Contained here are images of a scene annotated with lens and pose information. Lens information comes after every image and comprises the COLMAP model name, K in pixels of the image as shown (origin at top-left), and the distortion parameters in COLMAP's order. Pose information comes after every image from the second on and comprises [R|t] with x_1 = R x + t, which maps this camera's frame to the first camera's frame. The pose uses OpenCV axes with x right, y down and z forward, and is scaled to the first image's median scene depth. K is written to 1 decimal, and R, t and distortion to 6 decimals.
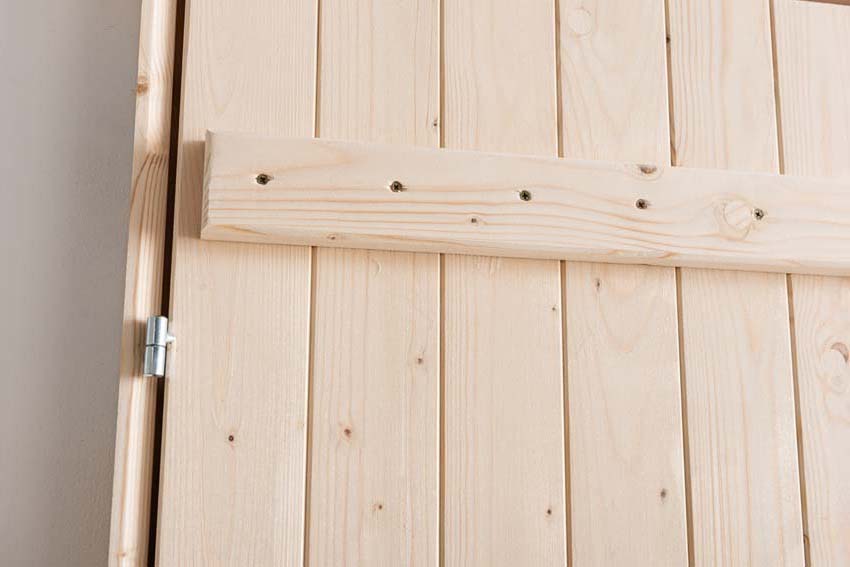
lens RADIAL K [[1097.8, 0, 425.0], [0, 1097.8, 283.5], [0, 0, 1]] dist [0.008828, 0.007362]
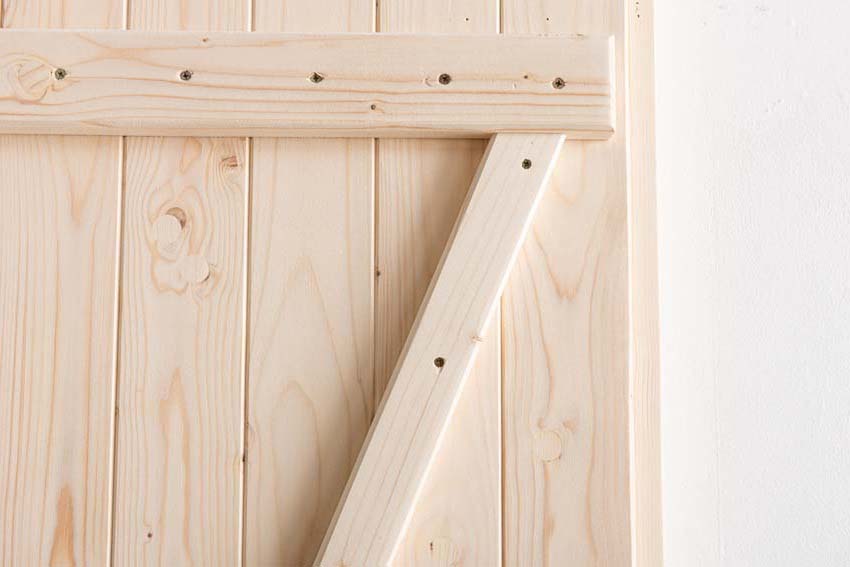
lens RADIAL K [[1041.9, 0, 425.0], [0, 1041.9, 283.5], [0, 0, 1]] dist [0.006613, 0.025657]
pose [[0.974236, -0.015994, -0.224962, 0.815059], [0.038805, 0.994494, 0.097347, 0.041511], [0.222167, -0.103569, 0.969492, 0.181207]]
